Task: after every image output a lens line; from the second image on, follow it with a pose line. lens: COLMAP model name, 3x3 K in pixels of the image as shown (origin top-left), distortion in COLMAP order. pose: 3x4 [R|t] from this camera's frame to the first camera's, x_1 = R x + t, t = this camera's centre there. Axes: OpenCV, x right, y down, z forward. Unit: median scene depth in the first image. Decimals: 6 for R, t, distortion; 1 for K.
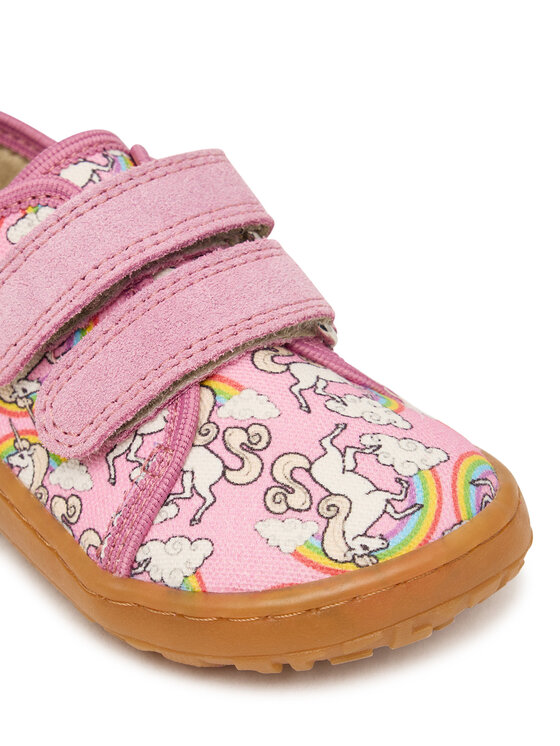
lens RADIAL K [[2241.1, 0, 281.4], [0, 2241.1, 374.1], [0, 0, 1]] dist [0.136475, 0.000000]
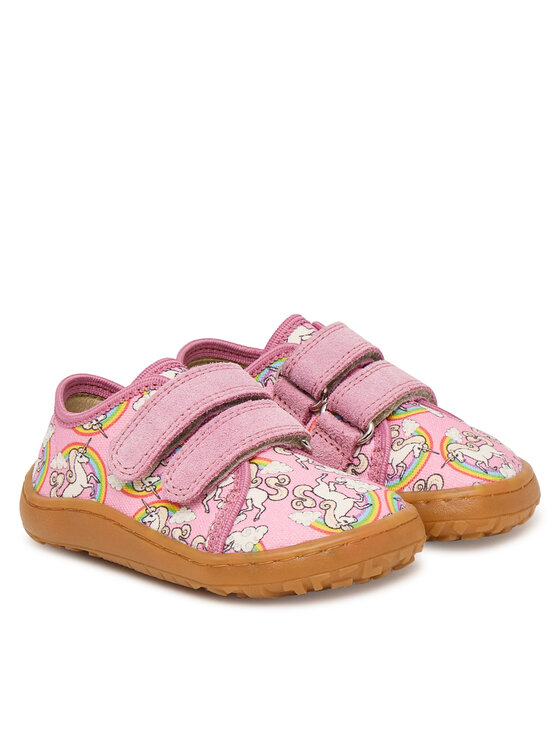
lens RADIAL K [[2966.7, 0, 280.0], [0, 2966.7, 373.0], [0, 0, 1]] dist [-0.344626, 0.000000]
pose [[0.990399, -0.040837, 0.132070, -0.344713], [0.082543, 0.941061, -0.328009, 0.773816], [-0.110891, 0.335762, 0.935397, -1.409764]]
